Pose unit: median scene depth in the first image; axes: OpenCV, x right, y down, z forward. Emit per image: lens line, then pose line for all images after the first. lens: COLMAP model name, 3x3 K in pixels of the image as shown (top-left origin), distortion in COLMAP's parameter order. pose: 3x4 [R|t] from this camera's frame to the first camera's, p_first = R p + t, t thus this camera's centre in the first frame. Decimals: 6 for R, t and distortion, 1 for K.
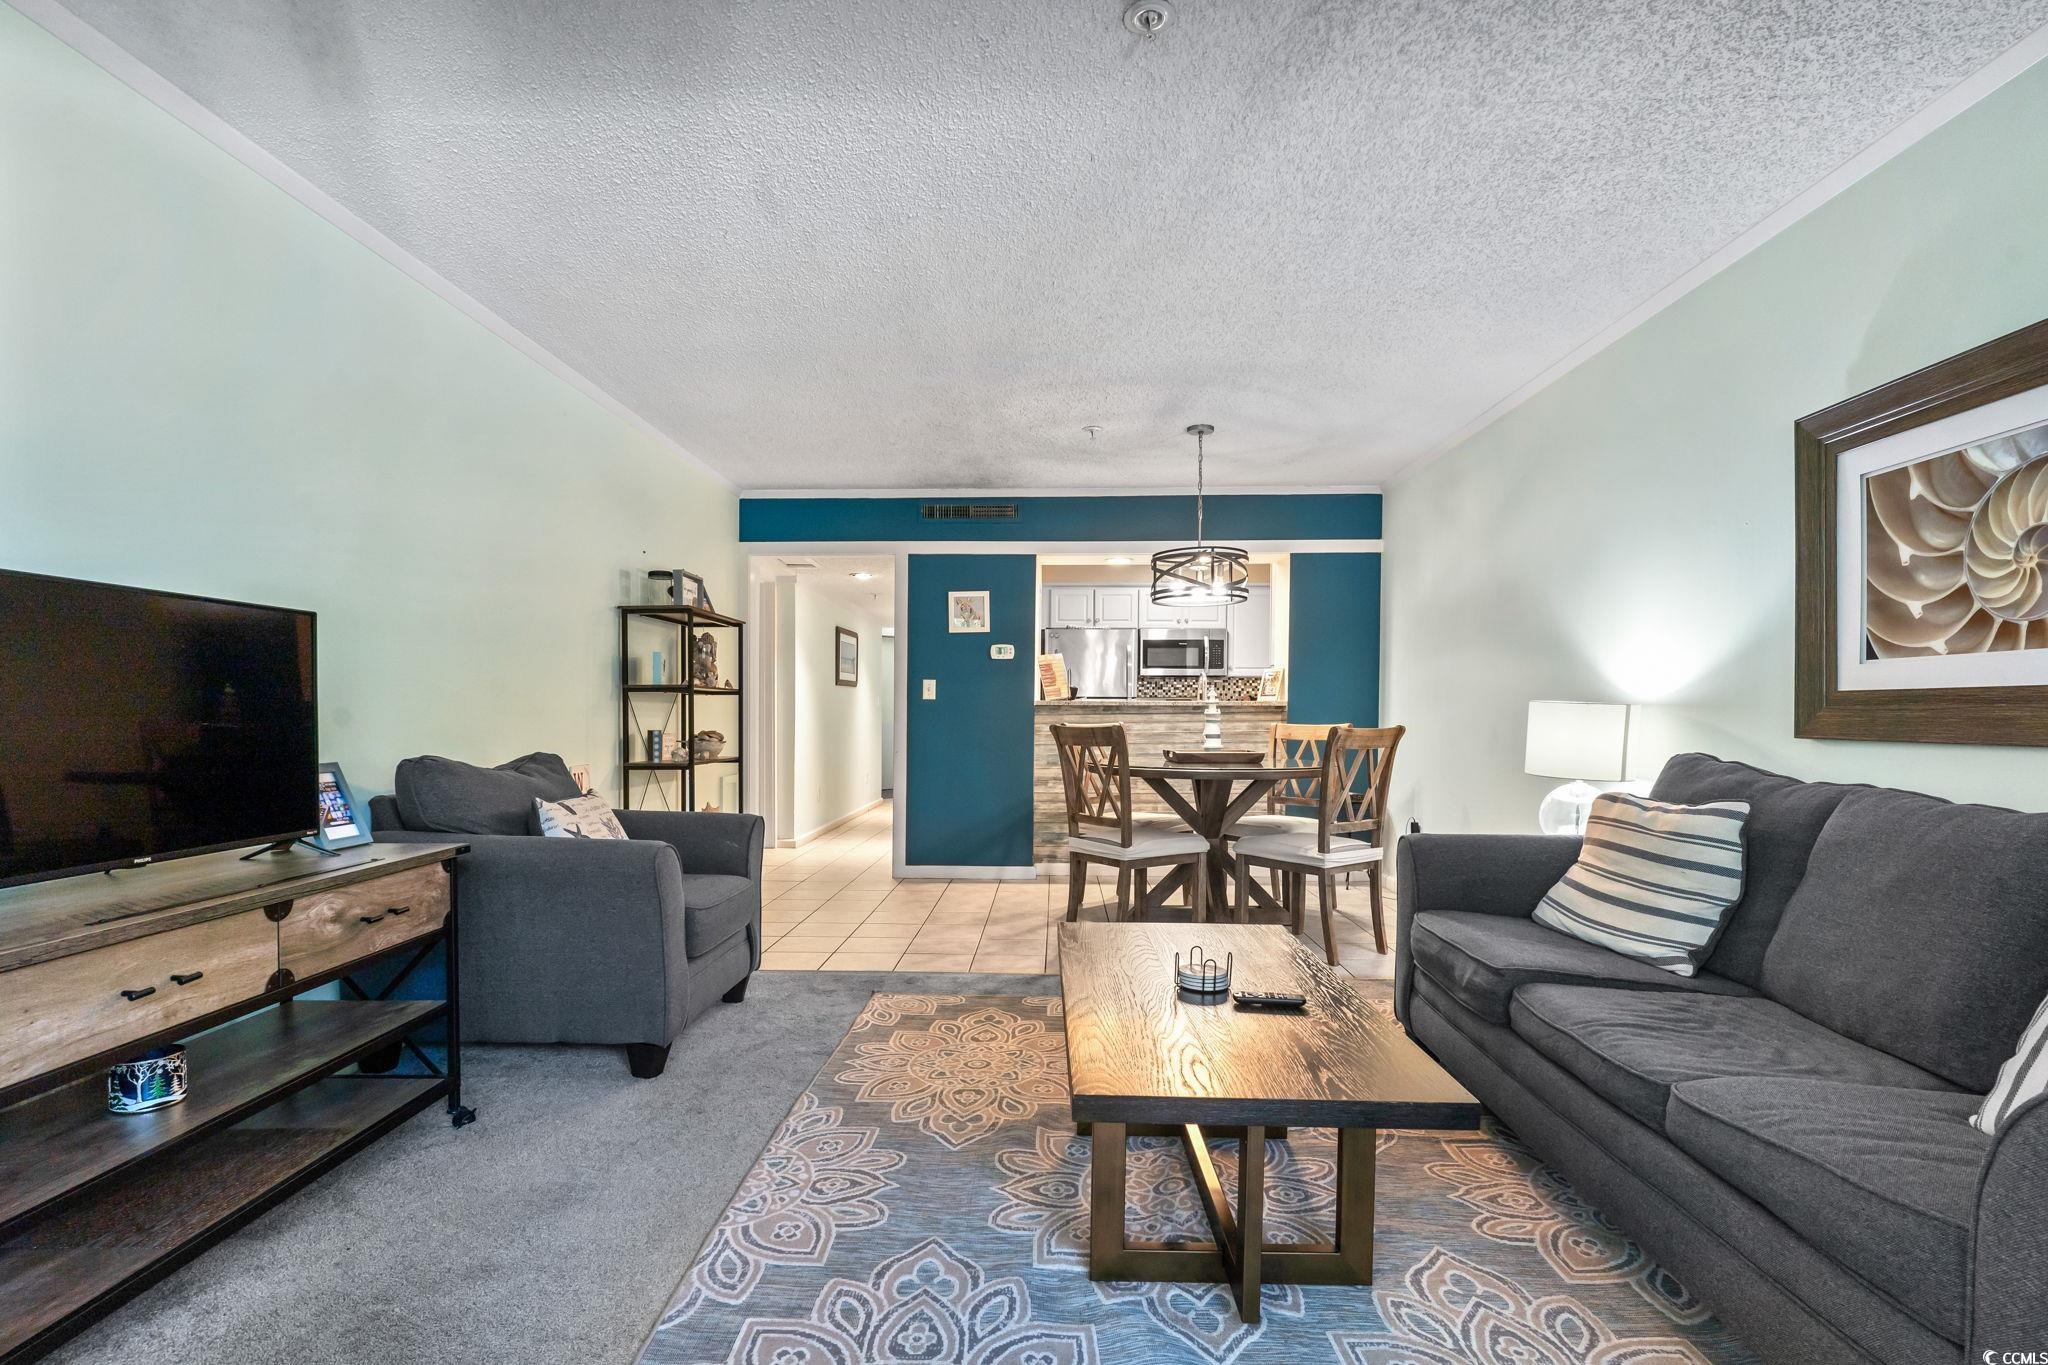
lens RADIAL K [[986.8, 0, 1016.7], [0, 986.8, 730.3], [0, 0, 1]] dist [0.001621, 0.000316]
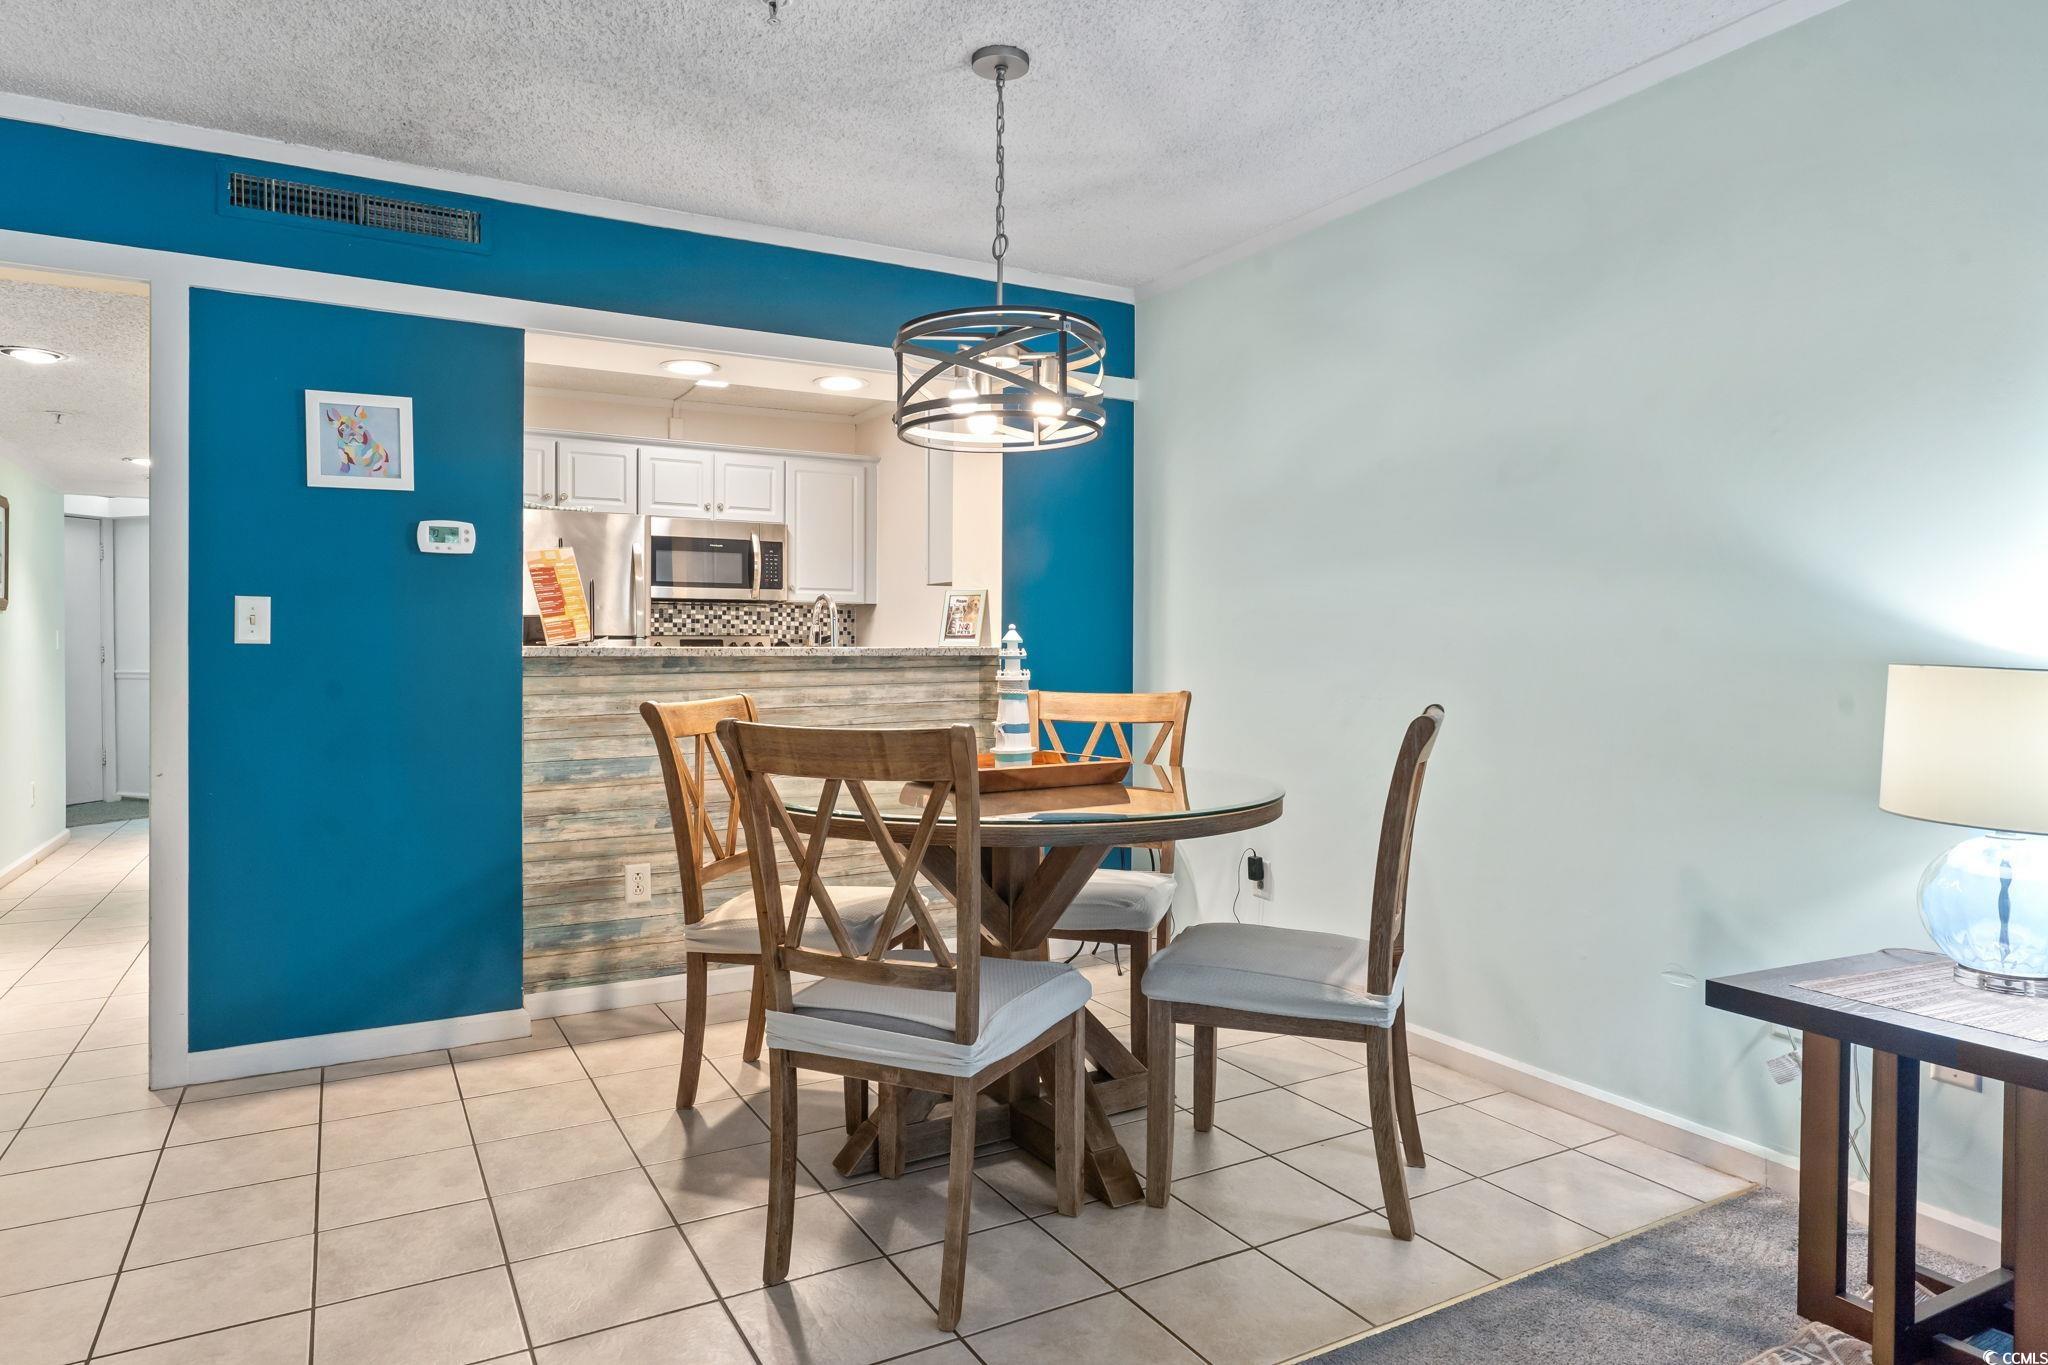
lens RADIAL K [[1233.2, 0, 1020.3], [0, 1233.2, 669.9], [0, 0, 1]] dist [0.009022, -0.000086]
pose [[0.856118, -0.010538, 0.516673, -0.123694], [0.011872, 0.999929, 0.000724, -0.025090], [-0.516644, 0.005514, 0.856182, 0.582935]]
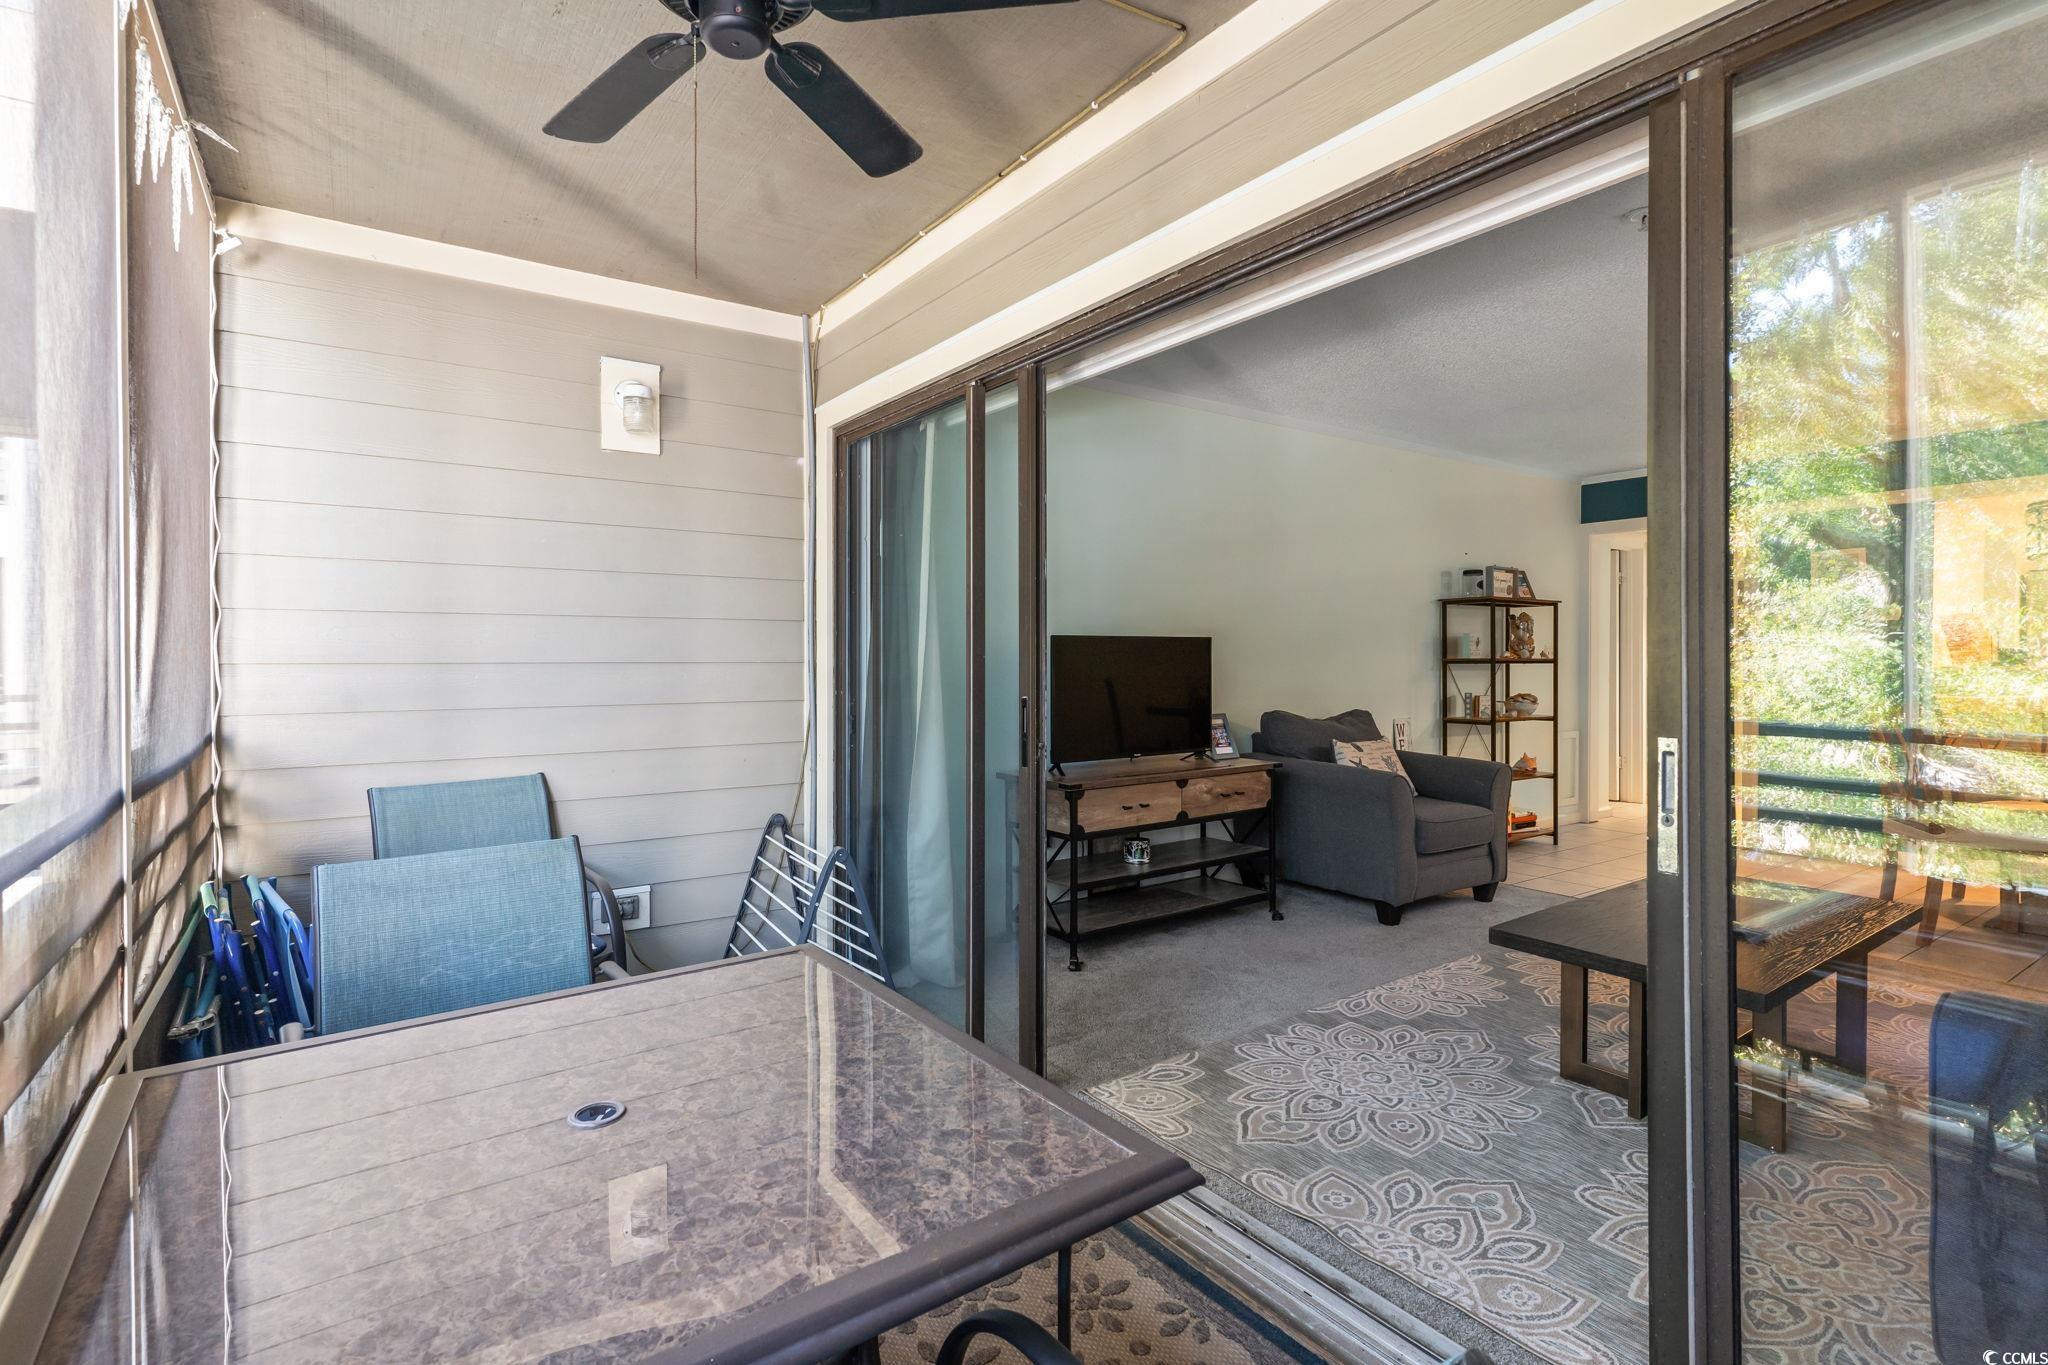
lens RADIAL K [[986.8, 0, 1029.8], [0, 986.8, 664.2], [0, 0, 1]] dist [0.001621, 0.000316]
pose [[0.603107, 0.002338, -0.797657, 0.311113], [-0.010720, 0.999929, -0.005174, -0.025001], [0.797588, 0.011671, 0.603089, -0.228125]]
